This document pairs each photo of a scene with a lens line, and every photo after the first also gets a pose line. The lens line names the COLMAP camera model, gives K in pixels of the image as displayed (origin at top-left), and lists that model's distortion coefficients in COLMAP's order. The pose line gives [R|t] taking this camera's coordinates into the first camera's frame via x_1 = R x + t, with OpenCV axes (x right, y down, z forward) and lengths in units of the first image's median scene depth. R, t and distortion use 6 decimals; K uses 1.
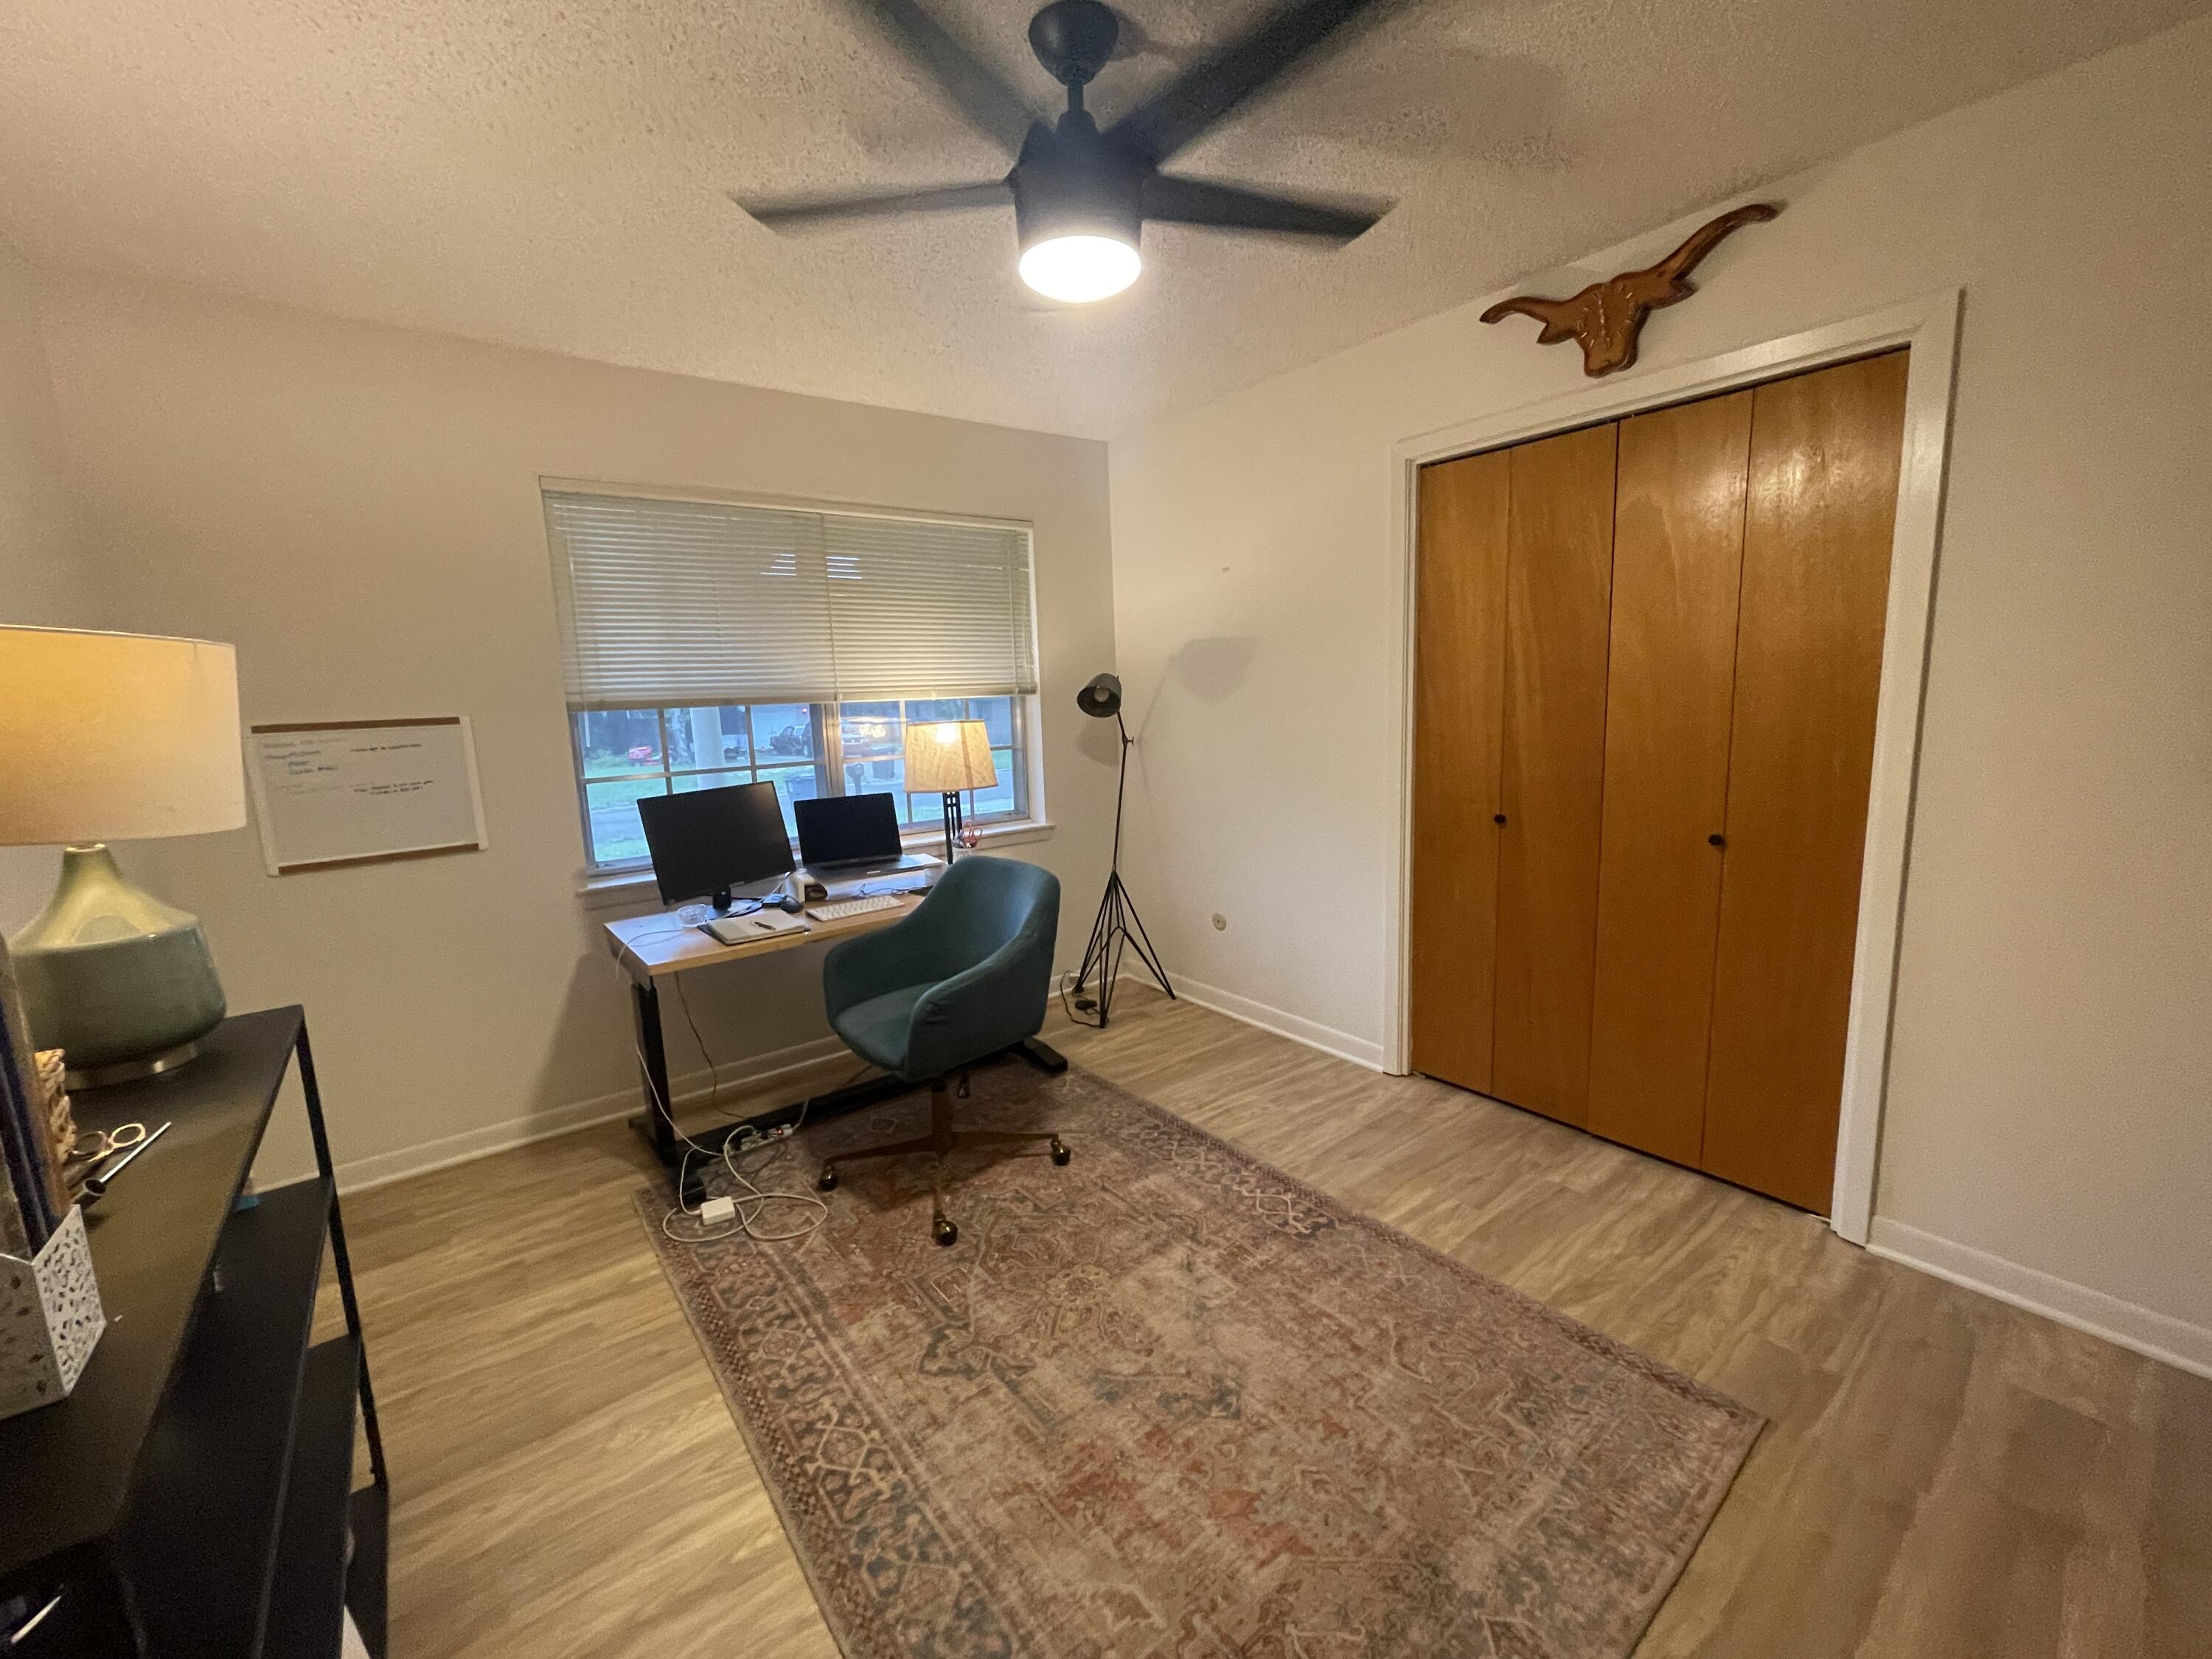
lens RADIAL K [[892.6, 0, 1106.0], [0, 892.6, 829.5], [0, 0, 1]] dist [-0.010806, -0.000103]
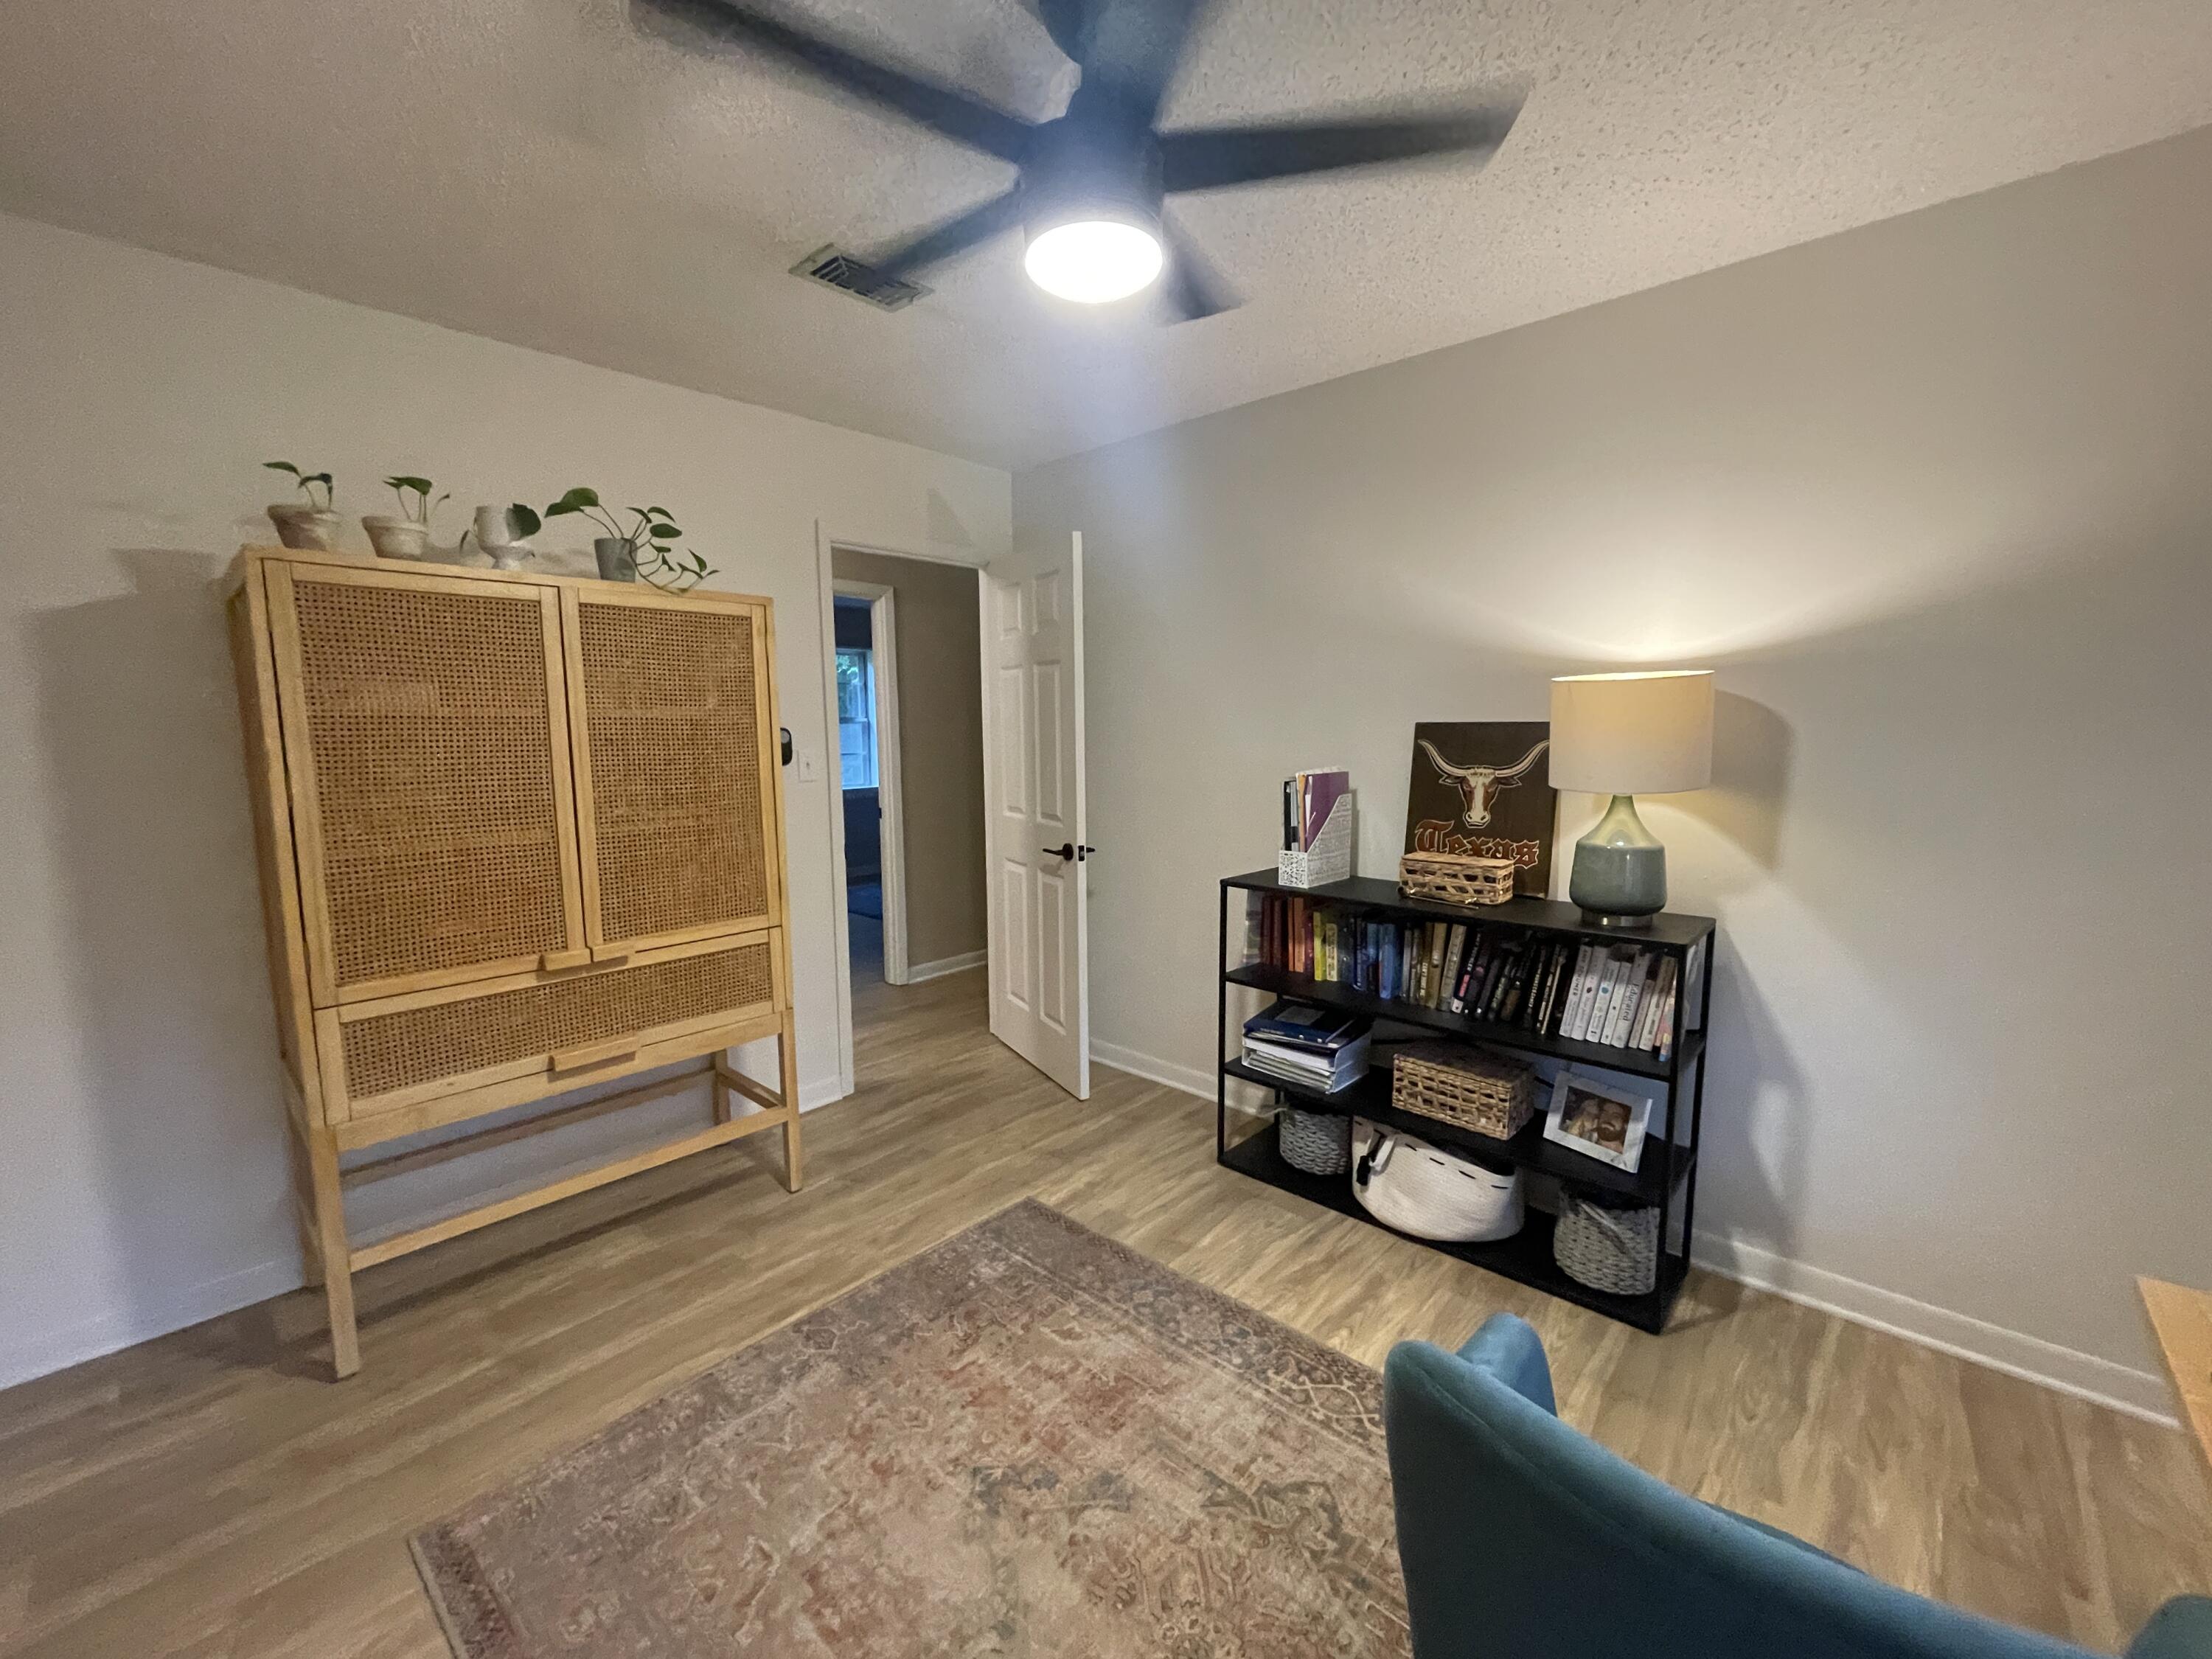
lens RADIAL K [[892.6, 0, 1106.0], [0, 892.6, 829.5], [0, 0, 1]] dist [-0.010806, -0.000103]
pose [[-0.983720, 0.063884, -0.167967, 0.128308], [0.015378, 0.961175, 0.275510, -0.302487], [0.179047, 0.268442, -0.946510, 1.802615]]
